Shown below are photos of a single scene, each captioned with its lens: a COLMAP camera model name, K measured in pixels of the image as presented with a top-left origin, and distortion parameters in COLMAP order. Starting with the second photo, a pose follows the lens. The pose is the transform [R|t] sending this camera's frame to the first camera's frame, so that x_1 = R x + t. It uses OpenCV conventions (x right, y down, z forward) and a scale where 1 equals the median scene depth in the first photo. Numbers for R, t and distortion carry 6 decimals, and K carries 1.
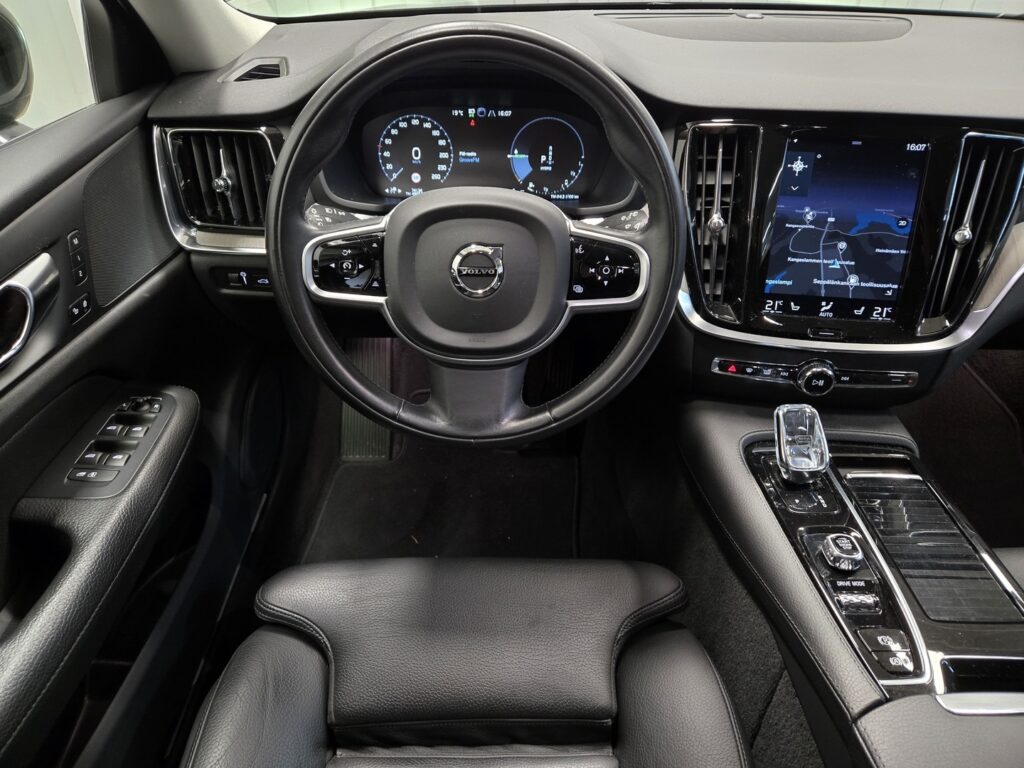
lens RADIAL K [[693.0, 0, 508.1], [0, 693.0, 381.7], [0, 0, 1]] dist [0.052644, -0.039398]
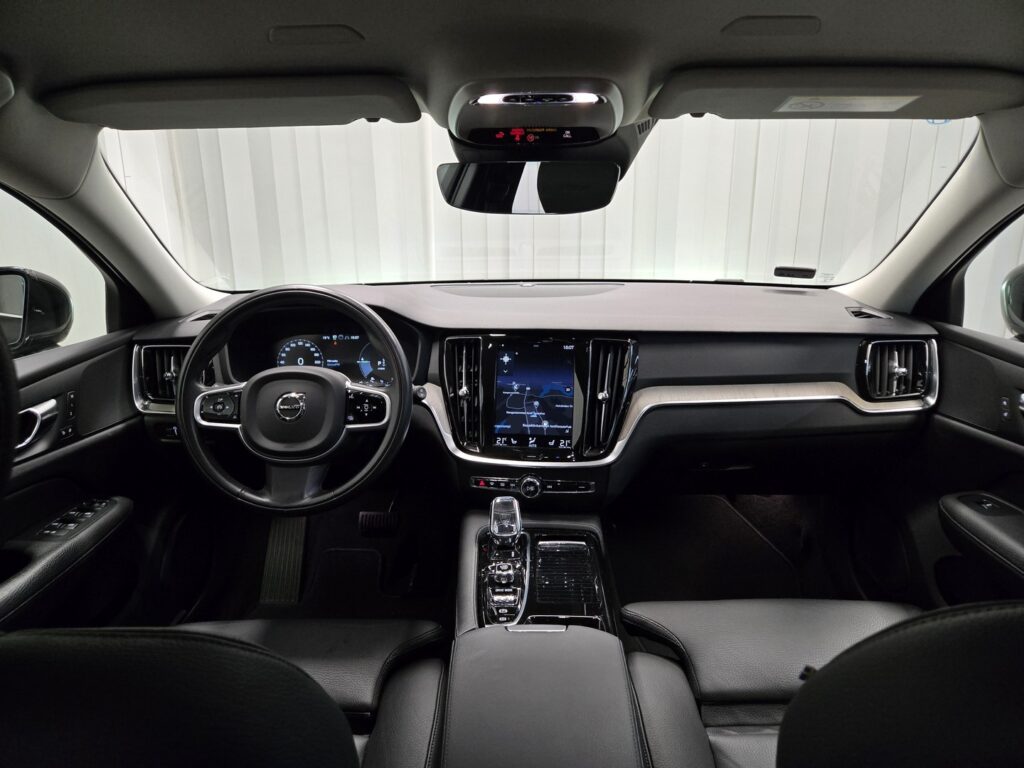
lens RADIAL K [[693.0, 0, 515.5], [0, 693.0, 389.7], [0, 0, 1]] dist [0.052644, -0.039398]
pose [[0.999489, -0.017700, -0.026628, 0.467041], [0.007478, 0.939097, -0.343571, 0.334772], [0.031088, 0.343196, 0.938749, -0.546519]]
